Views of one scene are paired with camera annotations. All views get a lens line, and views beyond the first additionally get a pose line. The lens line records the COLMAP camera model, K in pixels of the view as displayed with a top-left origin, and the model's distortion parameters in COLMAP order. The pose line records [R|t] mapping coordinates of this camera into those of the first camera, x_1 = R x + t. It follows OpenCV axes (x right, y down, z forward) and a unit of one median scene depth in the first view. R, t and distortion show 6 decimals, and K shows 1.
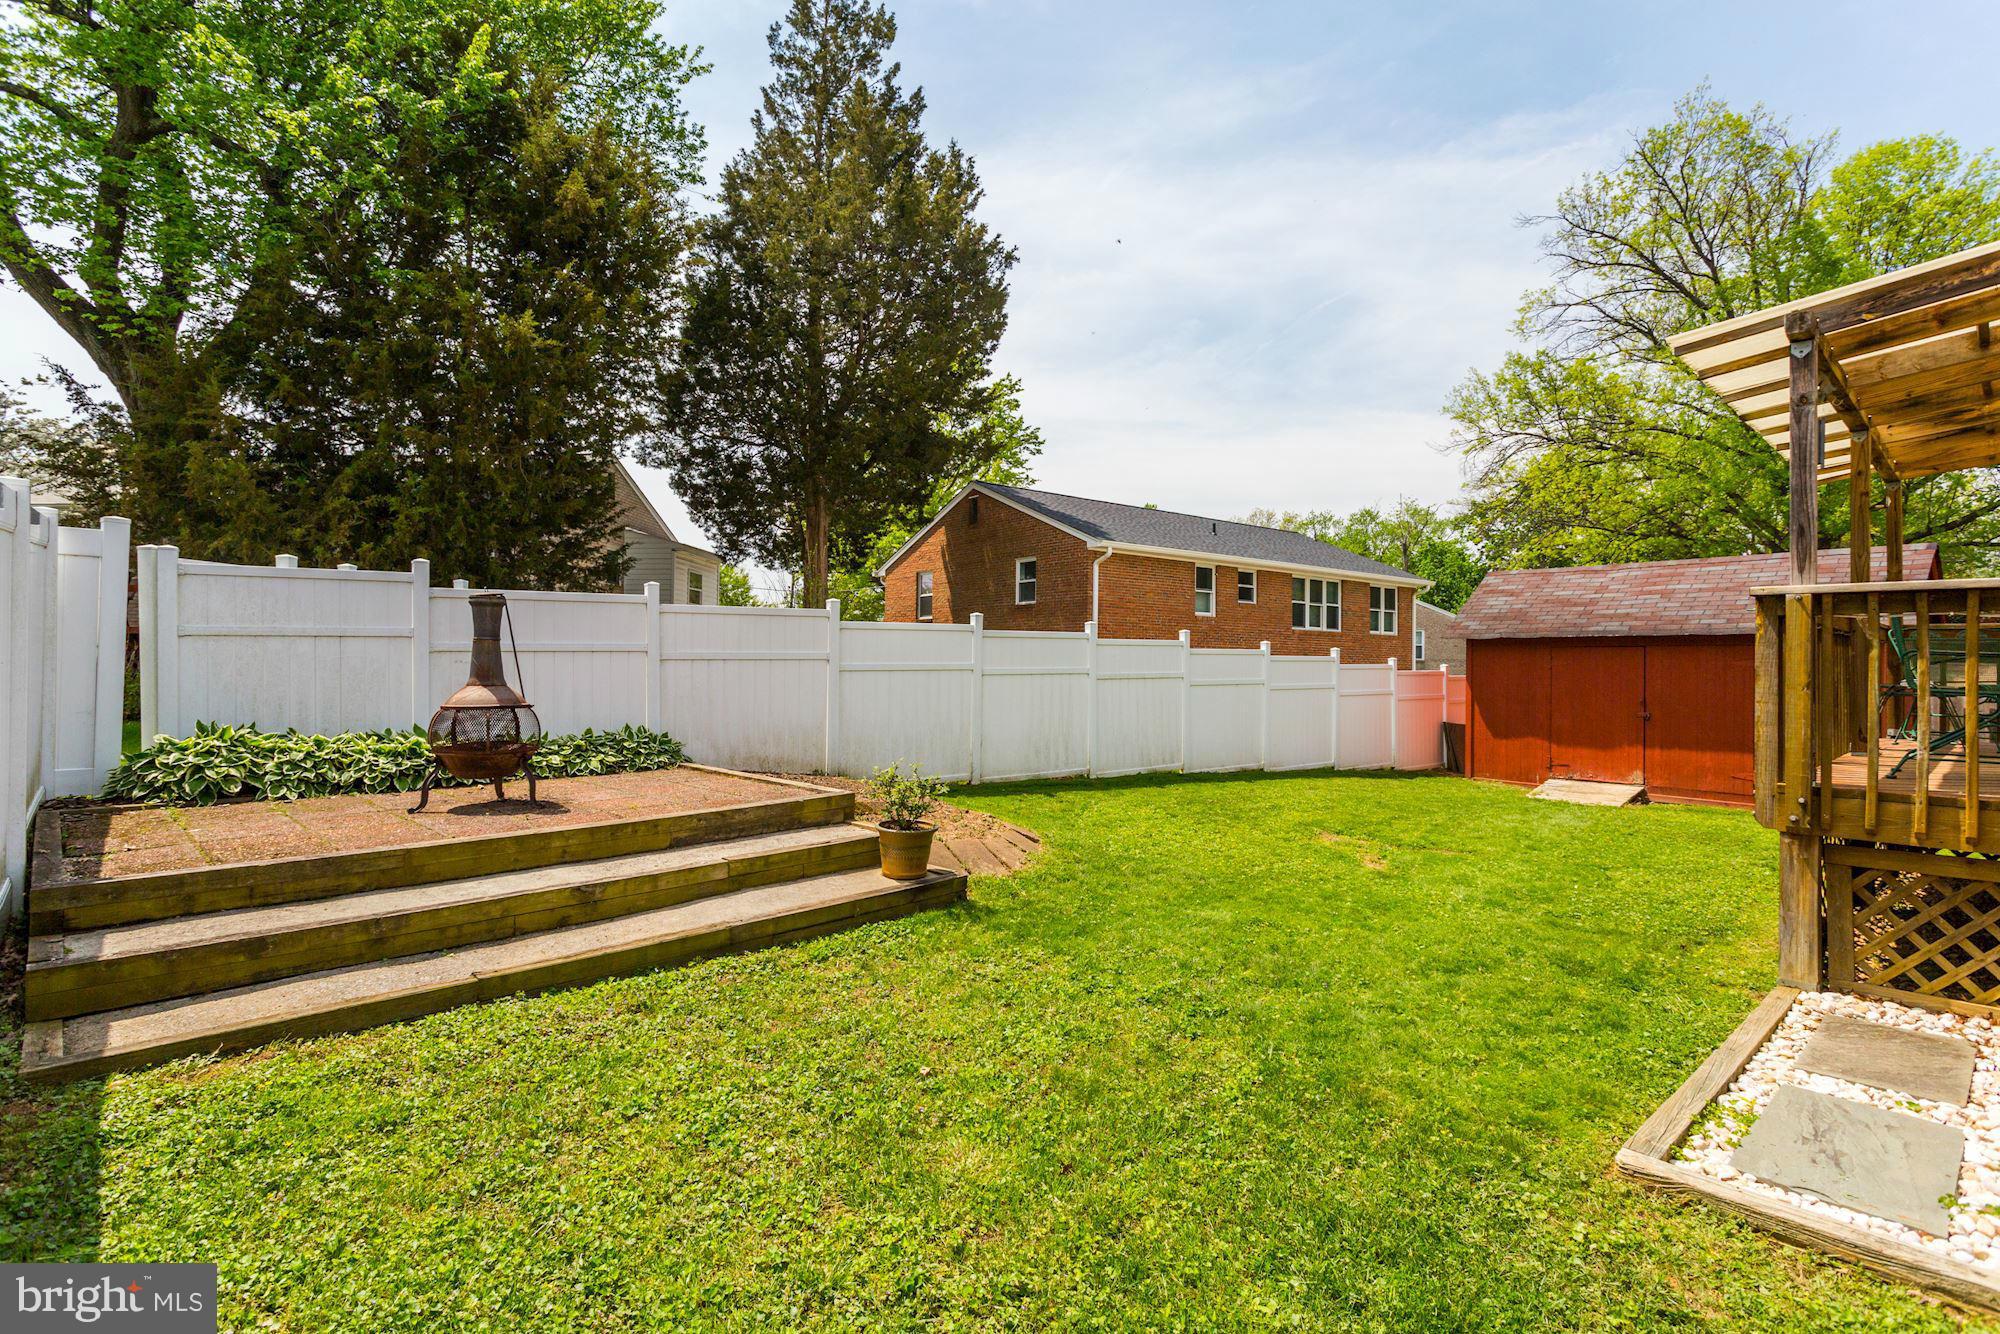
lens RADIAL K [[982.5, 0, 1001.8], [0, 982.5, 665.6], [0, 0, 1]] dist [0.004658, 0.000692]
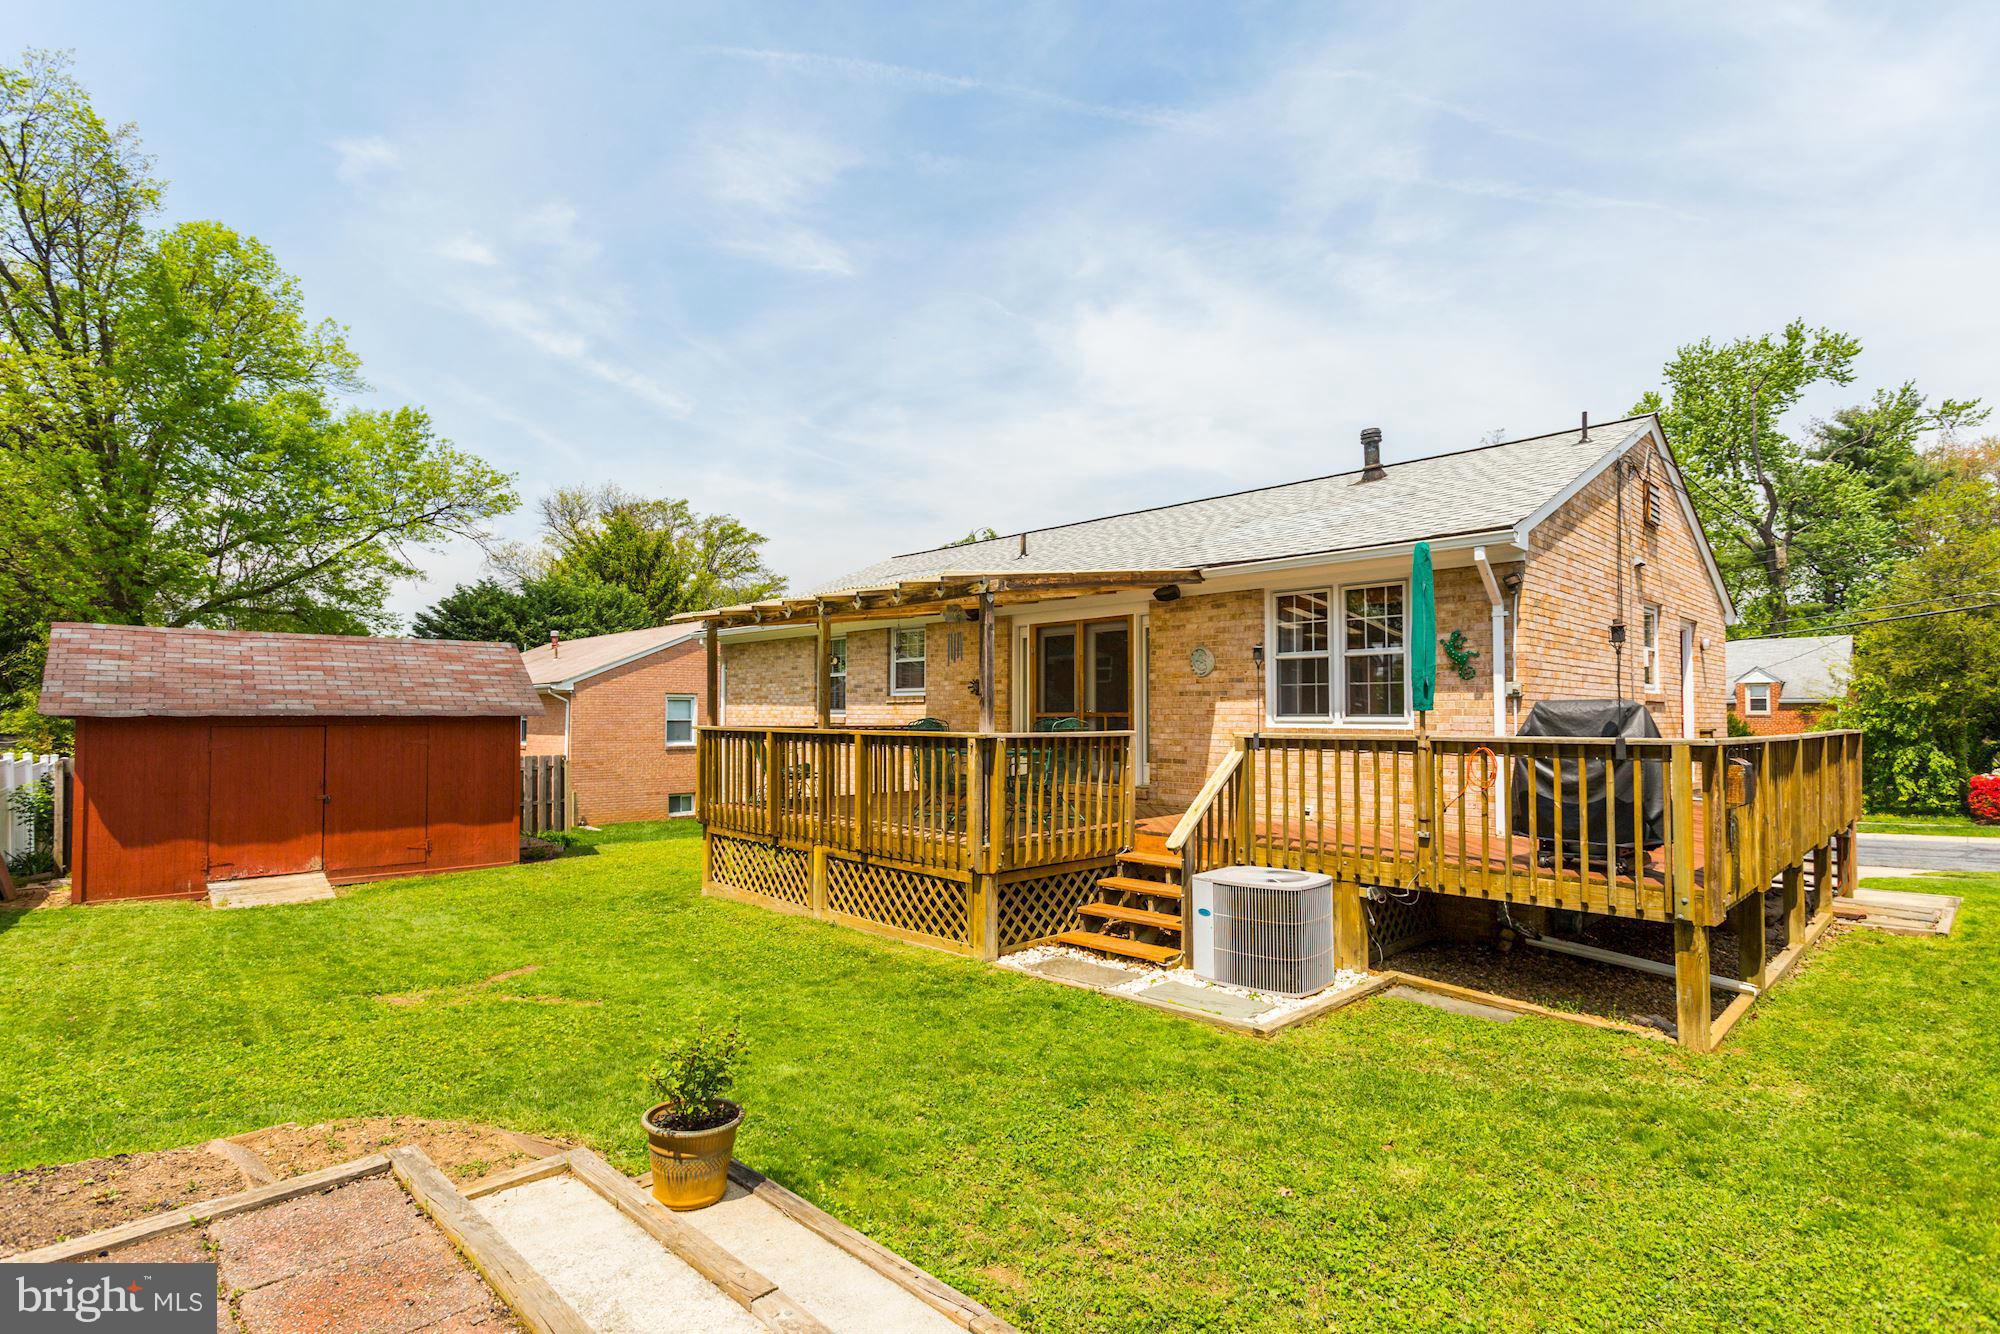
lens RADIAL K [[982.5, 0, 1001.2], [0, 982.5, 681.7], [0, 0, 1]] dist [0.004658, 0.000692]
pose [[-0.044380, 0.022741, 0.998756, -0.331049], [-0.006014, 0.999717, -0.023030, -0.044469], [-0.998997, -0.007028, -0.044231, 0.380304]]
